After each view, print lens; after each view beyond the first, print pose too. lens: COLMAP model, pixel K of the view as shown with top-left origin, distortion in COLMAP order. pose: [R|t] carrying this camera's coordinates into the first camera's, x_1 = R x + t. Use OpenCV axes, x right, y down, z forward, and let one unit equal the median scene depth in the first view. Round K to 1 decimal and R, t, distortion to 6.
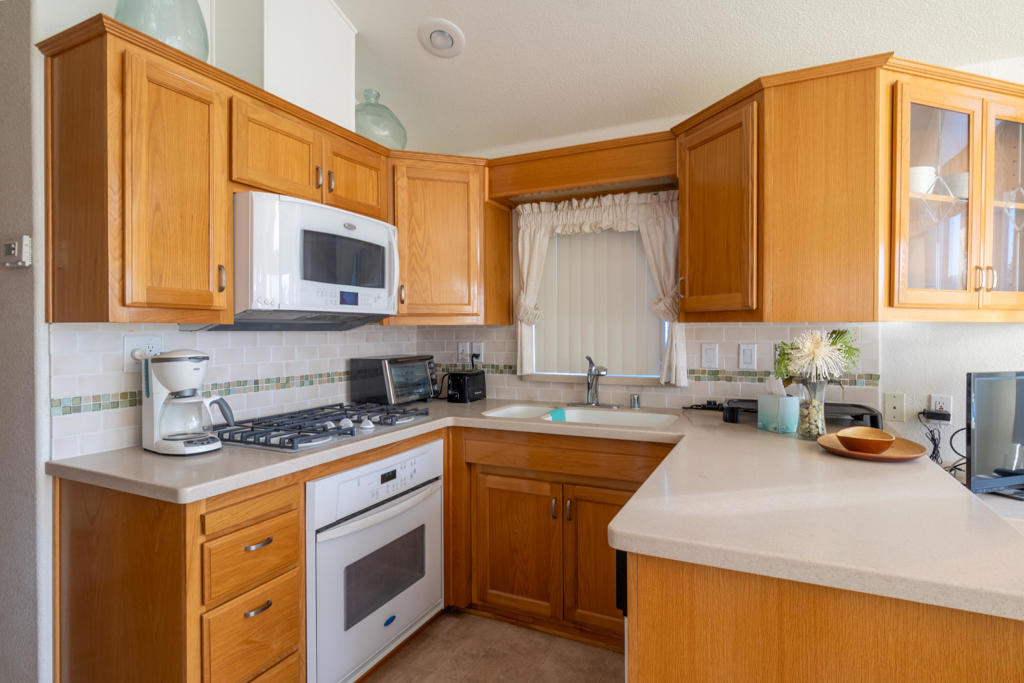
lens RADIAL K [[543.2, 0, 507.2], [0, 543.2, 334.9], [0, 0, 1]] dist [-0.005352, -0.000244]
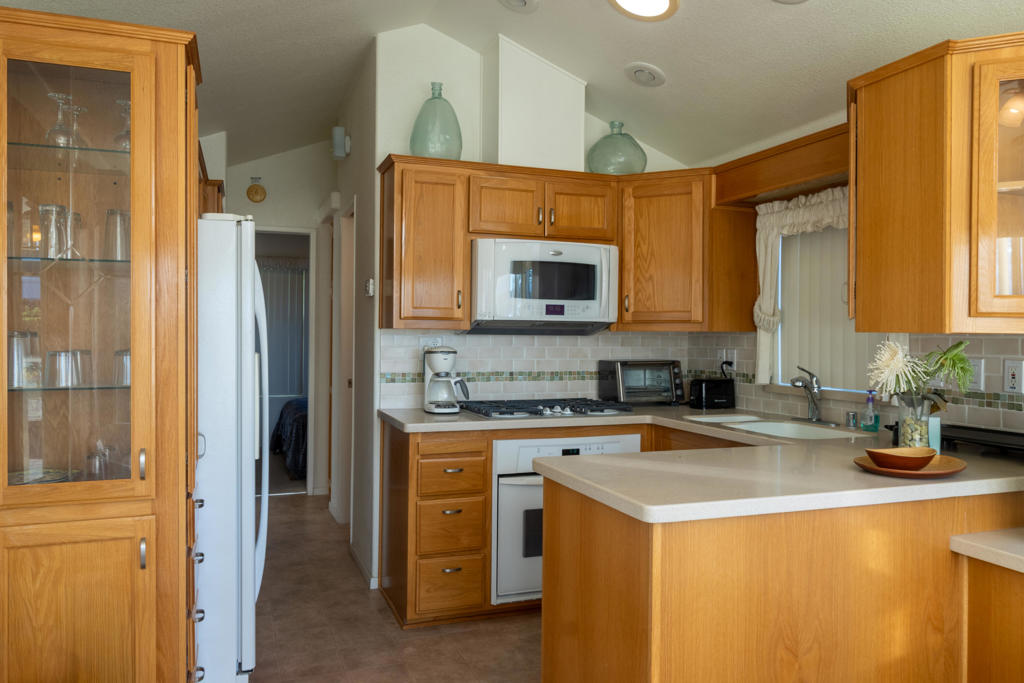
lens RADIAL K [[769.8, 0, 514.2], [0, 769.8, 337.5], [0, 0, 1]] dist [-0.010626, 0.003413]
pose [[0.720790, 0.015222, -0.692987, 0.805052], [-0.018182, 0.999830, 0.003050, -0.006124], [0.692915, 0.010401, 0.720944, -0.325256]]
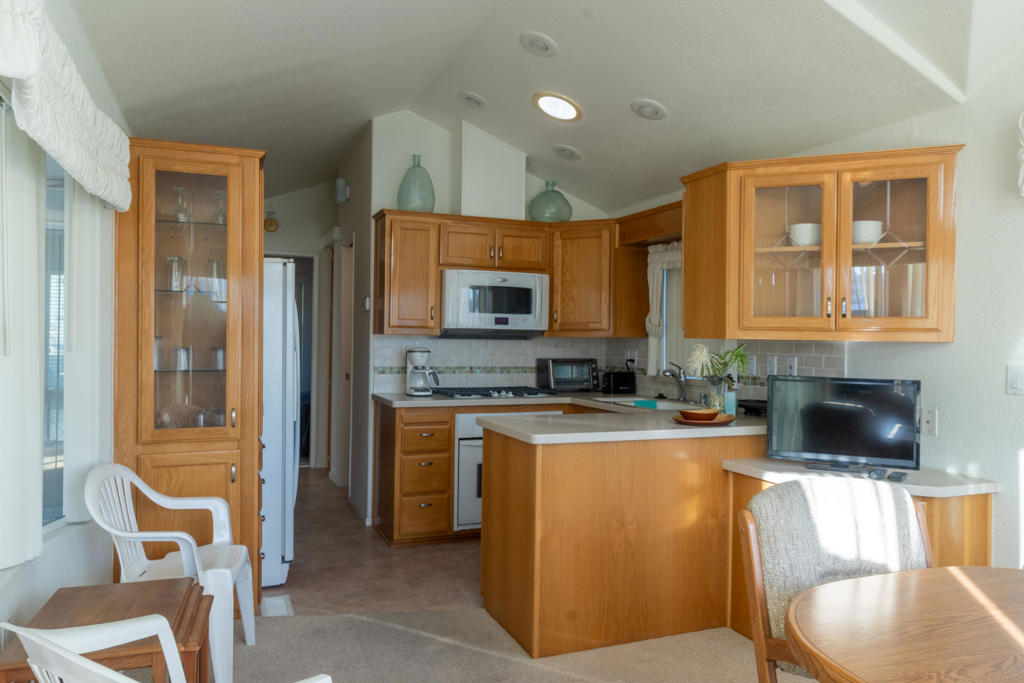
lens RADIAL K [[769.8, 0, 518.5], [0, 769.8, 335.1], [0, 0, 1]] dist [-0.010626, 0.003413]
pose [[0.743017, 0.012212, -0.669161, 1.283605], [-0.022483, 0.999725, -0.006719, -0.006264], [0.668895, 0.020037, 0.743087, -0.732976]]
